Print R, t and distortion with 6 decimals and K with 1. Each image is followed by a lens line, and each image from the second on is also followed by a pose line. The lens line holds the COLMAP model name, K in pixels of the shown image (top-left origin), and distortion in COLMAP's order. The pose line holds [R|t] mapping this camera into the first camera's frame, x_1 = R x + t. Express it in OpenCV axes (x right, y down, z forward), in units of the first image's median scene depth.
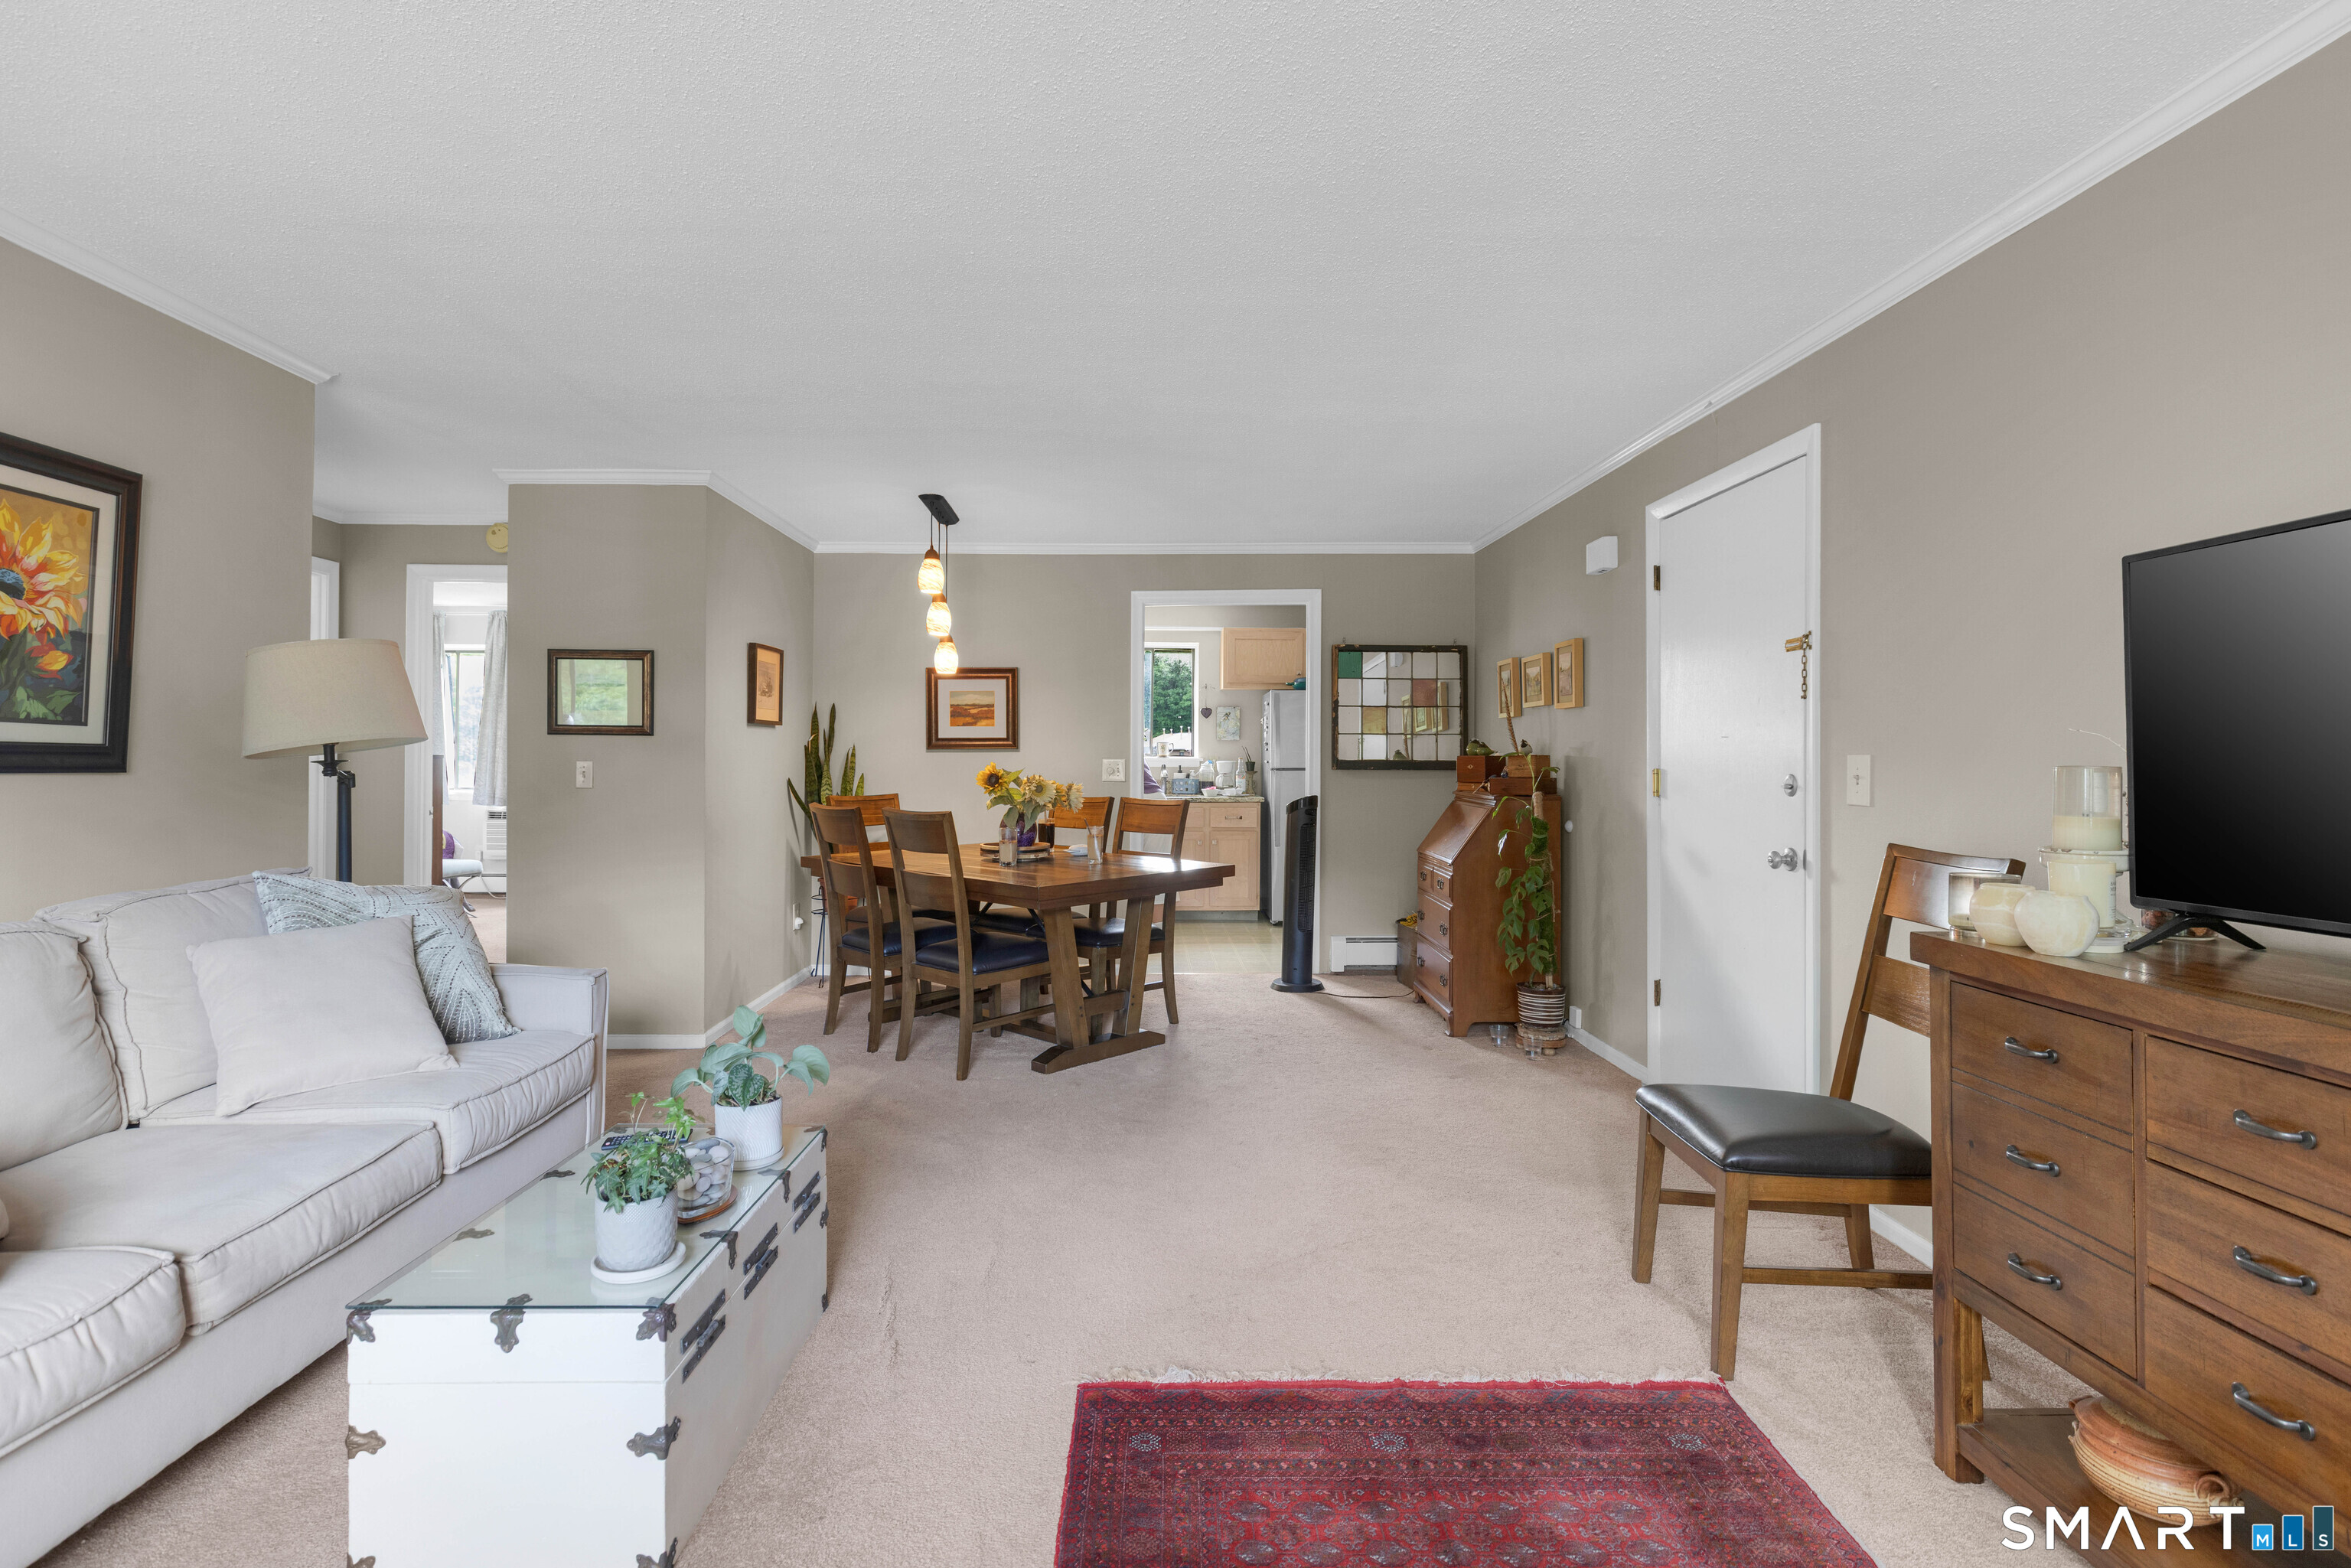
lens RADIAL K [[1075.2, 0, 1147.6], [0, 1075.2, 752.0], [0, 0, 1]] dist [0.006384, -0.002105]
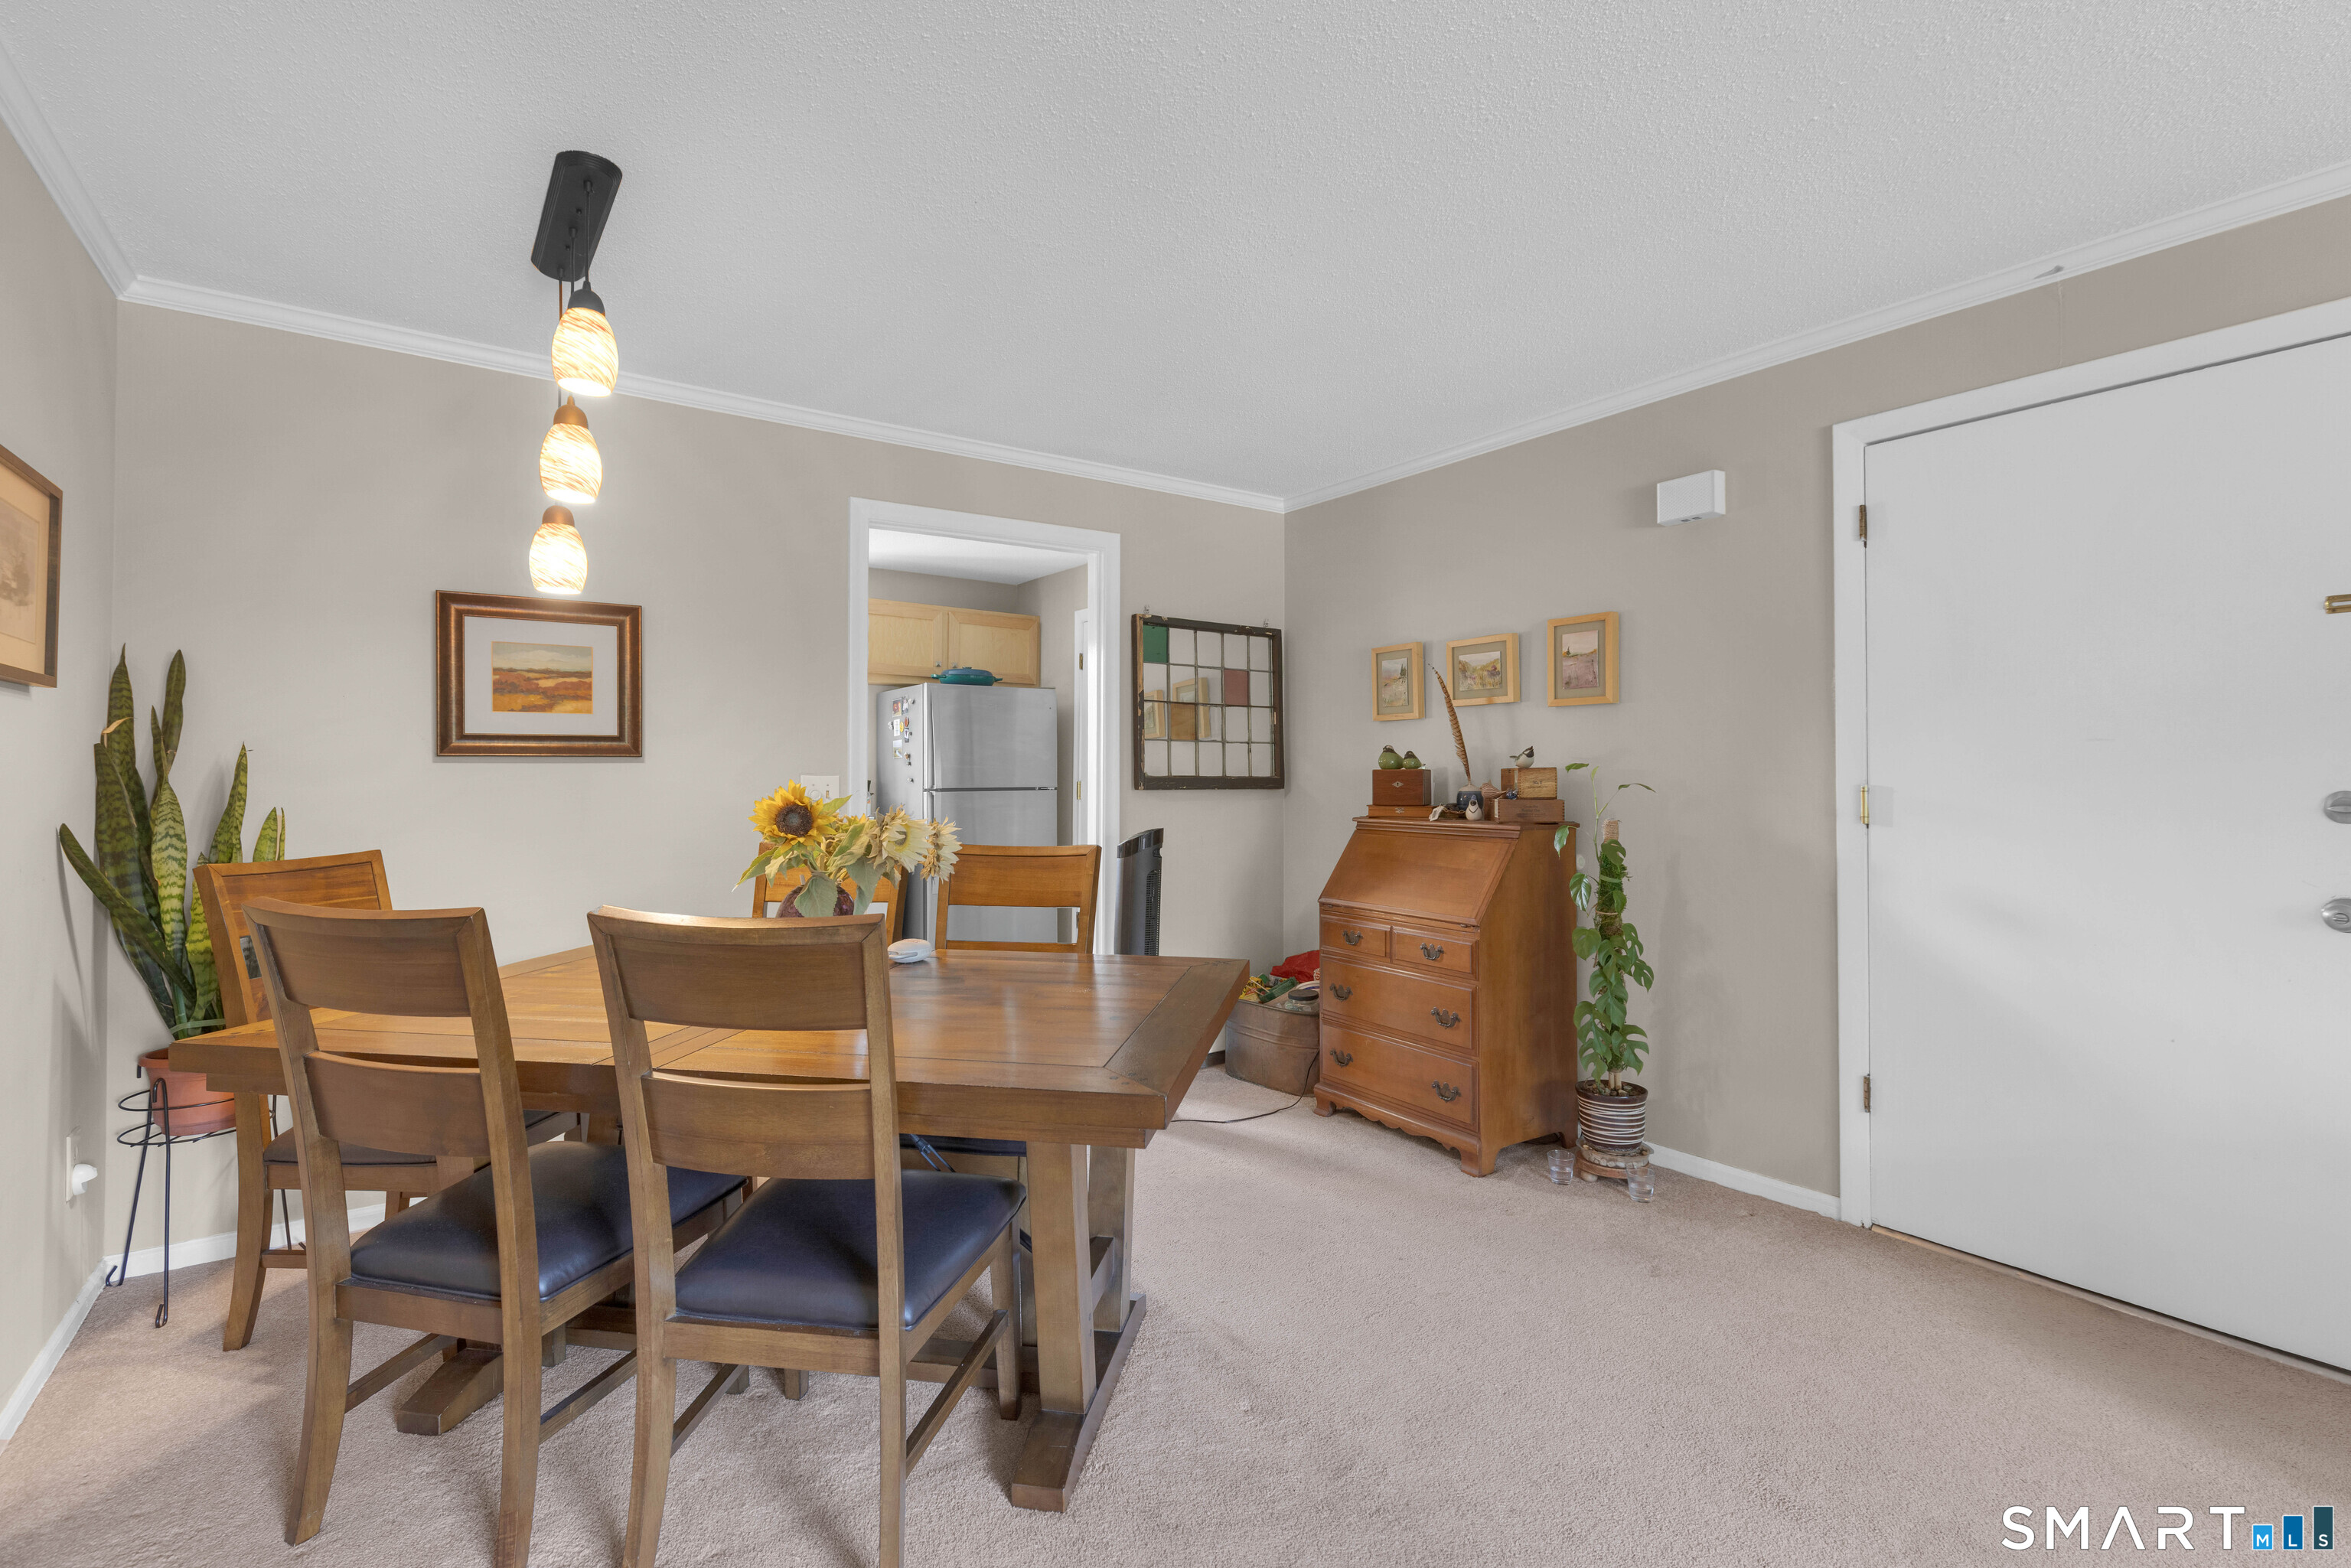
lens RADIAL K [[1075.2, 0, 1213.9], [0, 1075.2, 772.3], [0, 0, 1]] dist [0.006384, -0.002105]
pose [[0.831852, 0.001177, 0.554996, -0.182274], [-0.001856, 0.999998, 0.000661, 0.004036], [-0.554994, -0.001580, 0.831853, 0.394442]]
